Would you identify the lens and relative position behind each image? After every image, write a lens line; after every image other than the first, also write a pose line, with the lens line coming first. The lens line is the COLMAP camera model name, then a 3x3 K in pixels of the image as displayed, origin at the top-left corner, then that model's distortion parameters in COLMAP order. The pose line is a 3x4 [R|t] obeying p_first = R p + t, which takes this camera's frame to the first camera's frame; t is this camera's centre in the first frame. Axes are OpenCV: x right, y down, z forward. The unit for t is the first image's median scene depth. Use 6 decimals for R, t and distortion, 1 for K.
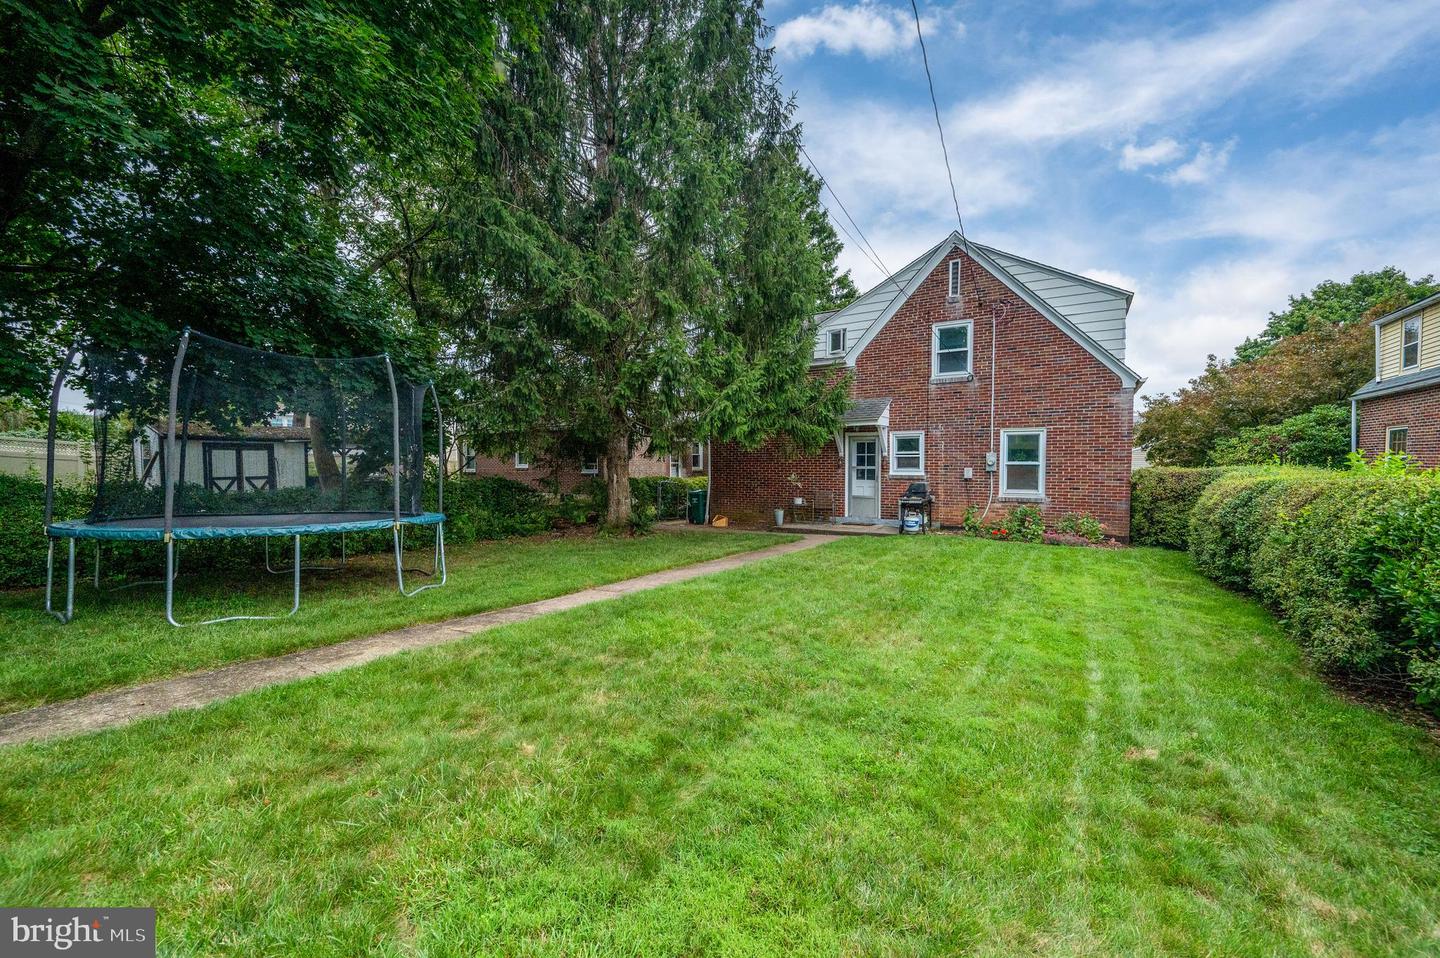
lens RADIAL K [[564.5, 0, 725.0], [0, 564.5, 484.7], [0, 0, 1]] dist [-0.003511, -0.000278]
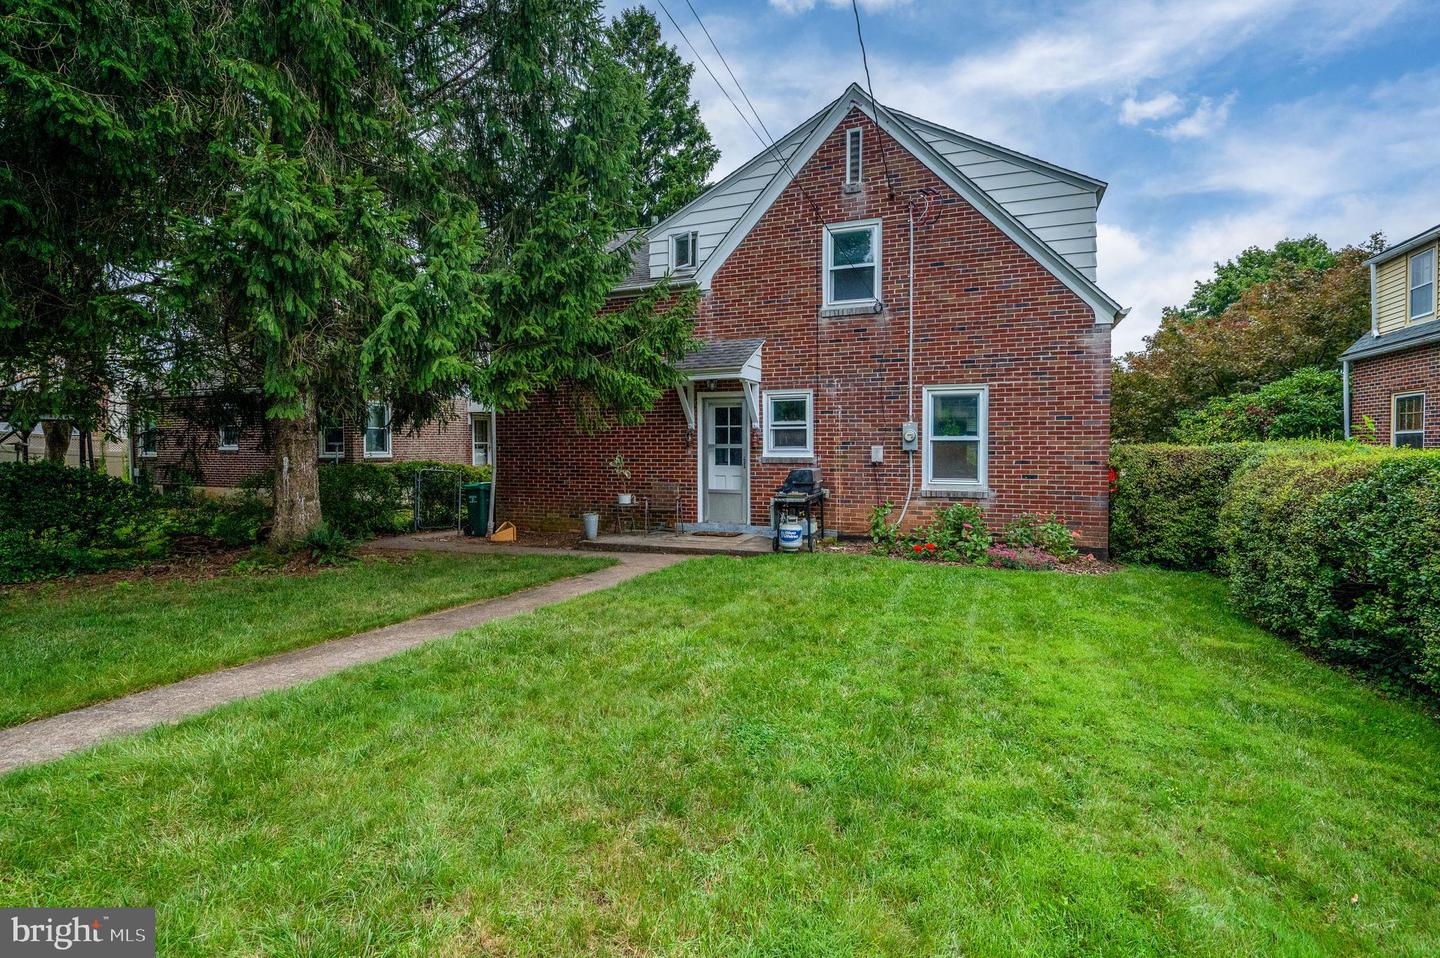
lens RADIAL K [[676.9, 0, 722.5], [0, 676.9, 457.4], [0, 0, 1]] dist [-0.001141, -0.000033]
pose [[0.985293, -0.002277, 0.170860, 0.117648], [0.006411, 0.999700, -0.023650, 0.000832], [-0.170754, 0.024398, 0.985012, 0.252118]]
